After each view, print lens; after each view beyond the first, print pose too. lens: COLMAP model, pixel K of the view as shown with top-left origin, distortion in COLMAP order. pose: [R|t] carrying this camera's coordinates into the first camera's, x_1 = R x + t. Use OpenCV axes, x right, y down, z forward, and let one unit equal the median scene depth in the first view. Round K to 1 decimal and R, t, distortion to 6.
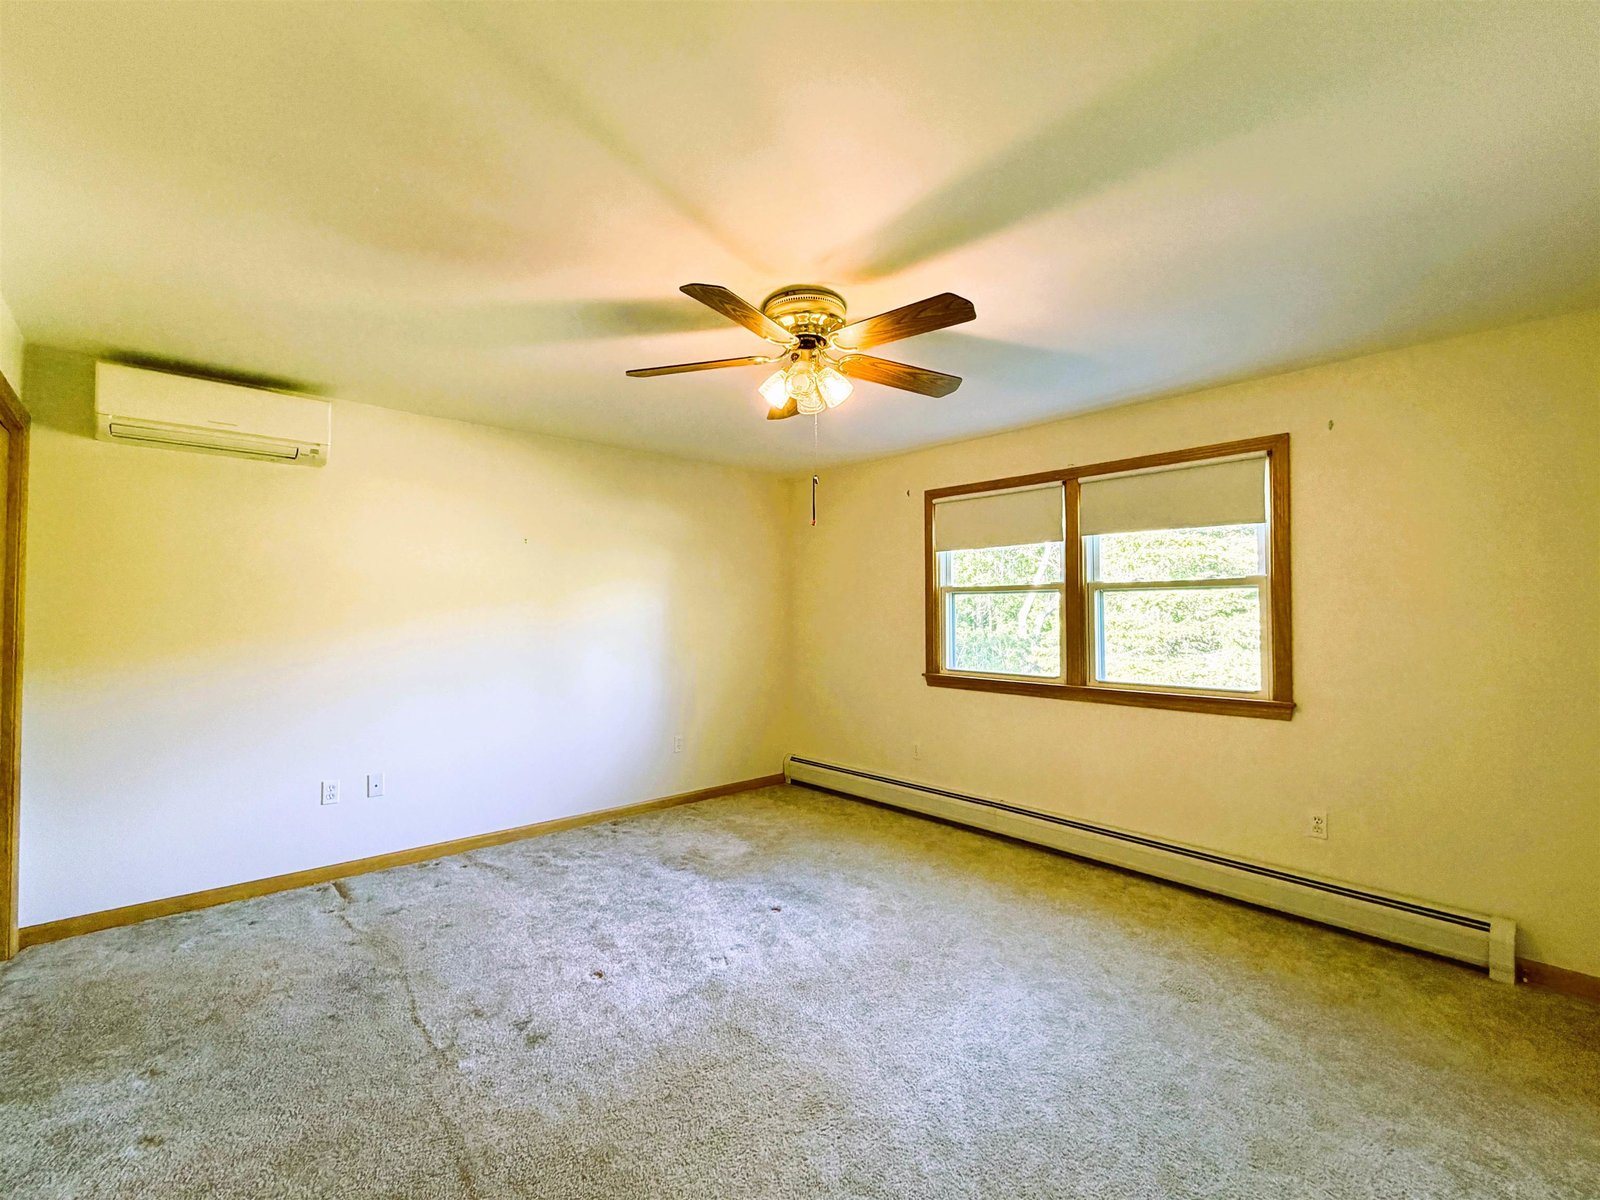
lens RADIAL K [[697.4, 0, 796.4], [0, 697.4, 599.6], [0, 0, 1]] dist [-0.003684, -0.000164]
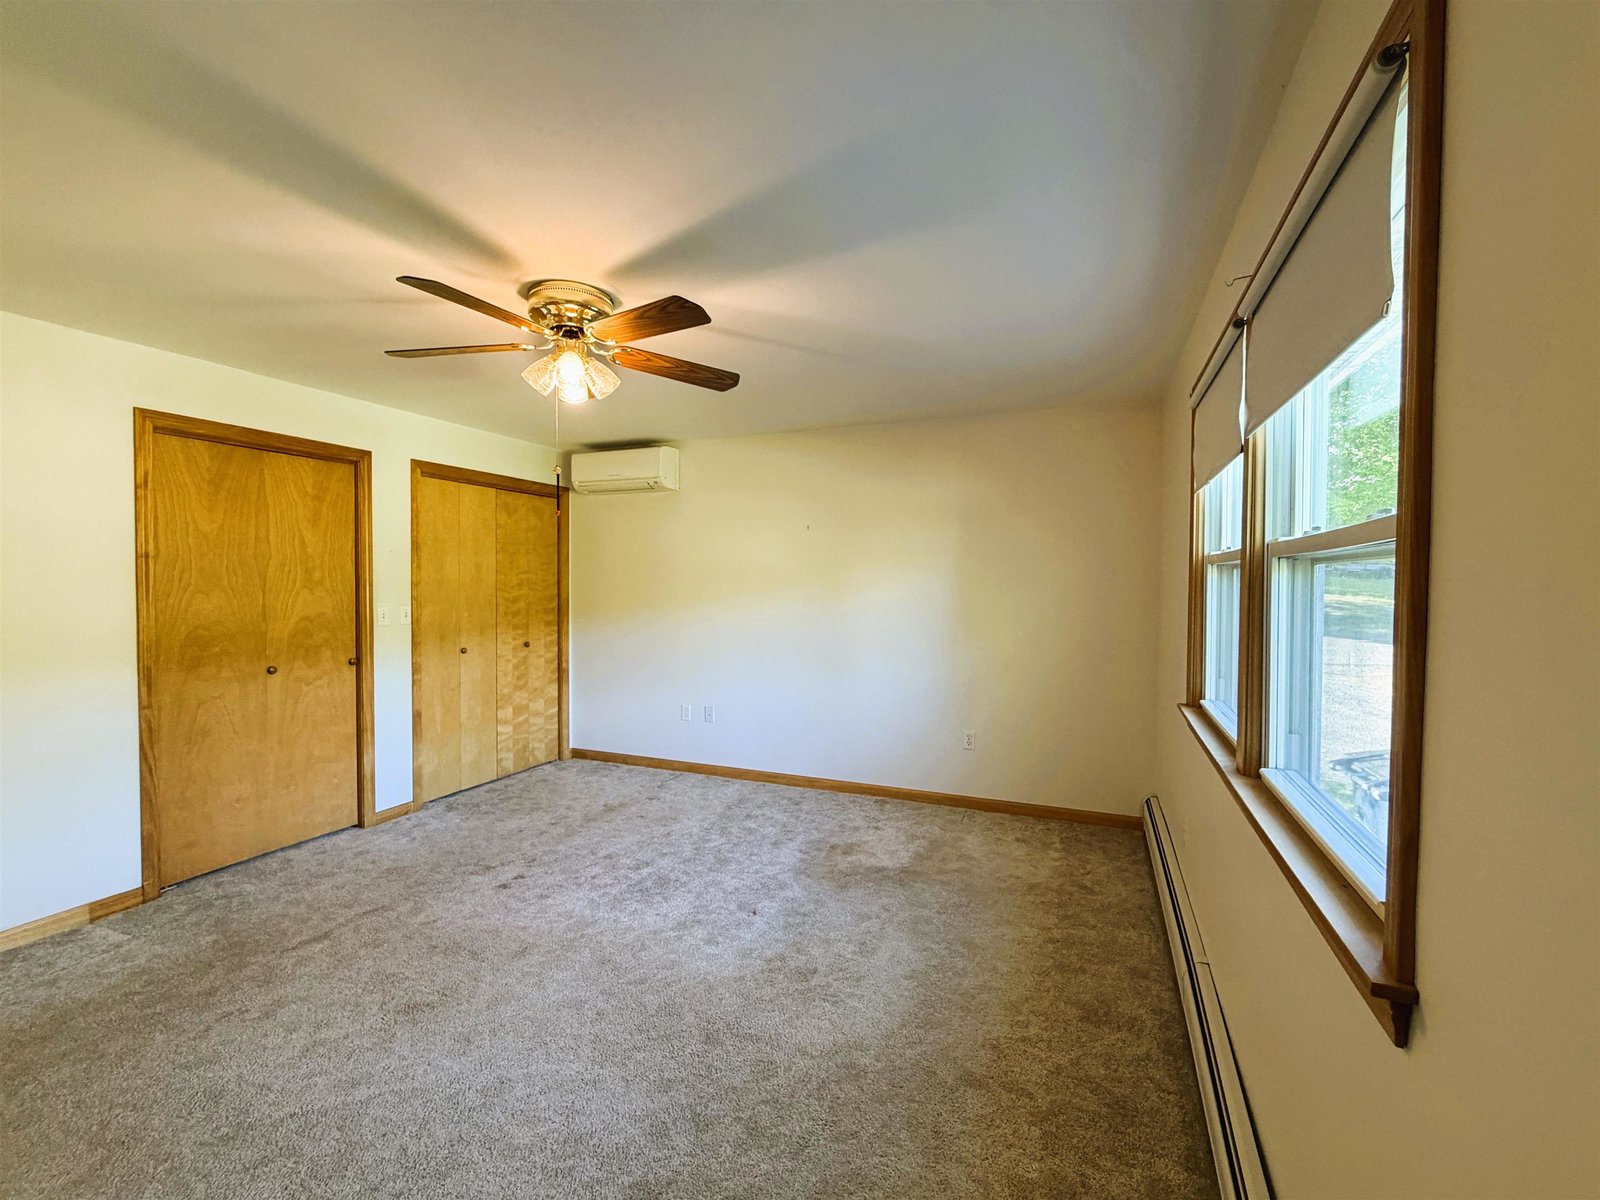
lens RADIAL K [[697.4, 0, 798.4], [0, 697.4, 593.3], [0, 0, 1]] dist [-0.003684, -0.000164]
pose [[0.421347, 0.018892, -0.906703, 0.810114], [0.013590, 0.999539, 0.027142, -0.010864], [0.906798, -0.023758, 0.420896, 0.646975]]
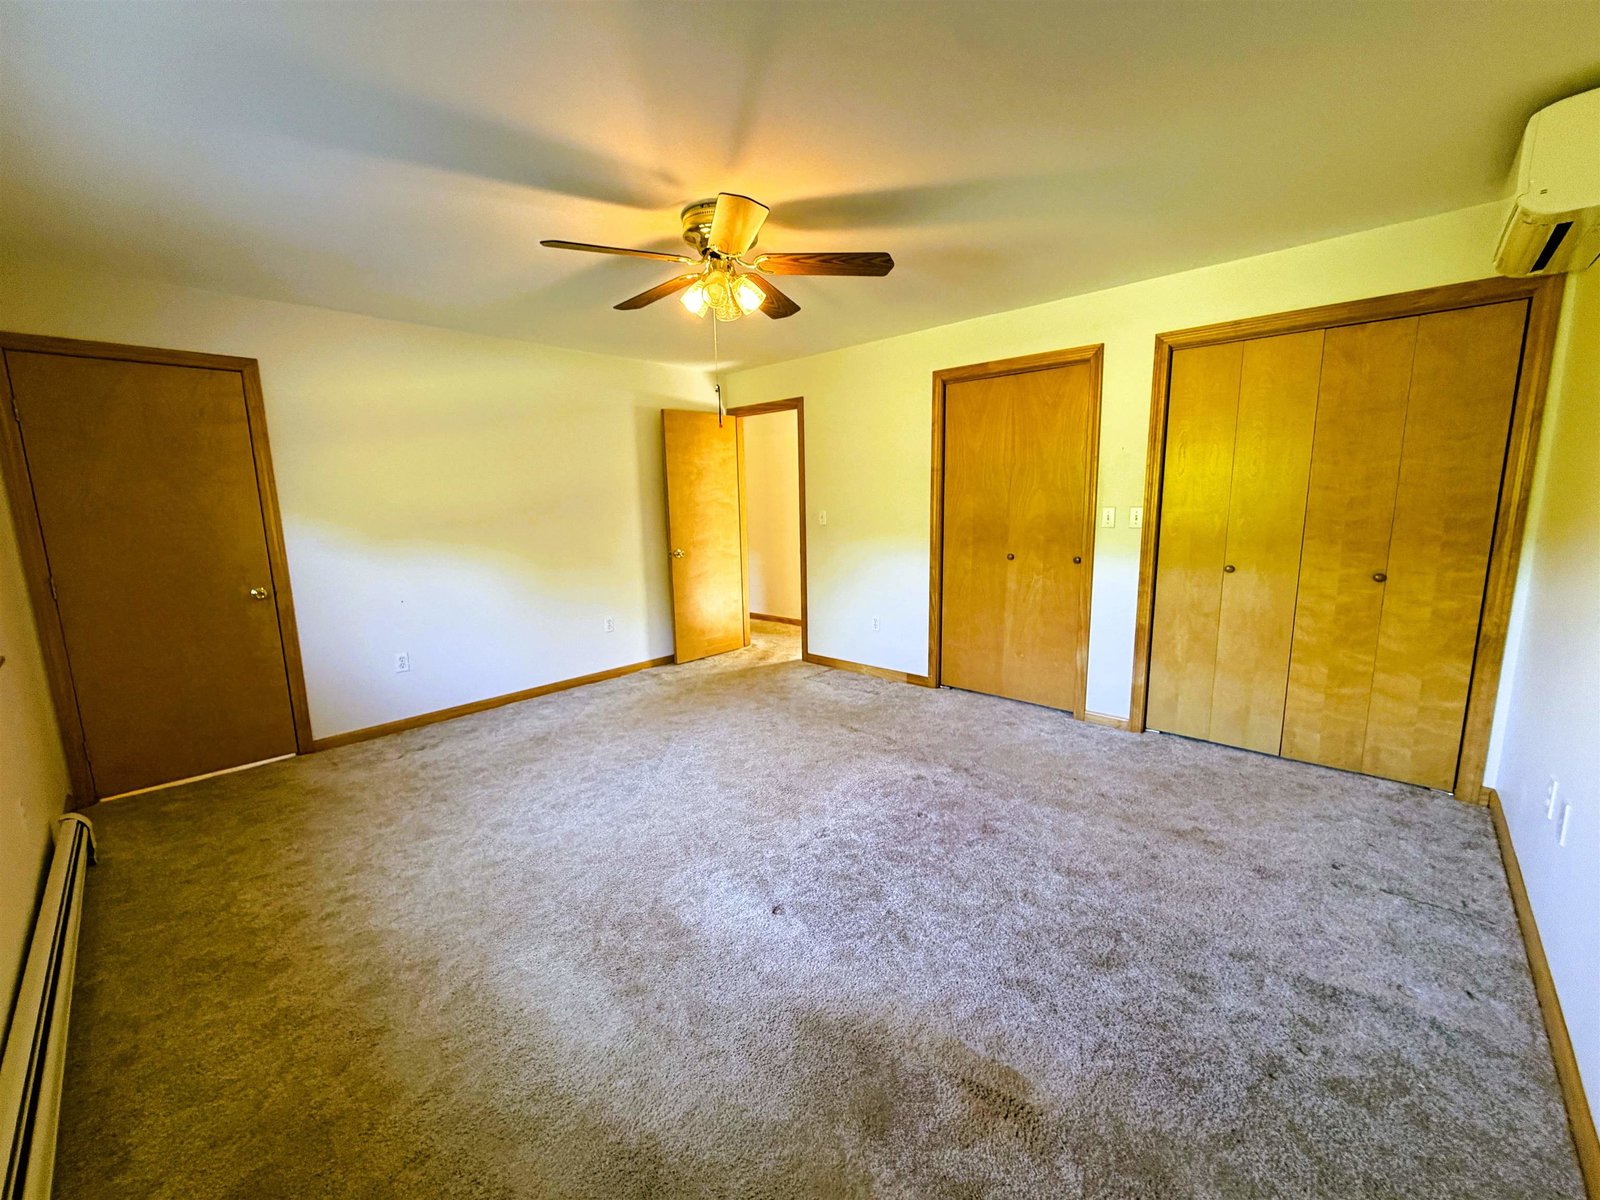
lens RADIAL K [[639.8, 0, 792.9], [0, 639.8, 596.1], [0, 0, 1]] dist [-0.002586, 0.000535]
pose [[-0.996939, 0.034196, -0.070308, -0.008374], [0.024510, 0.990641, 0.134272, 0.026096], [0.074242, 0.132137, -0.988447, 1.562902]]
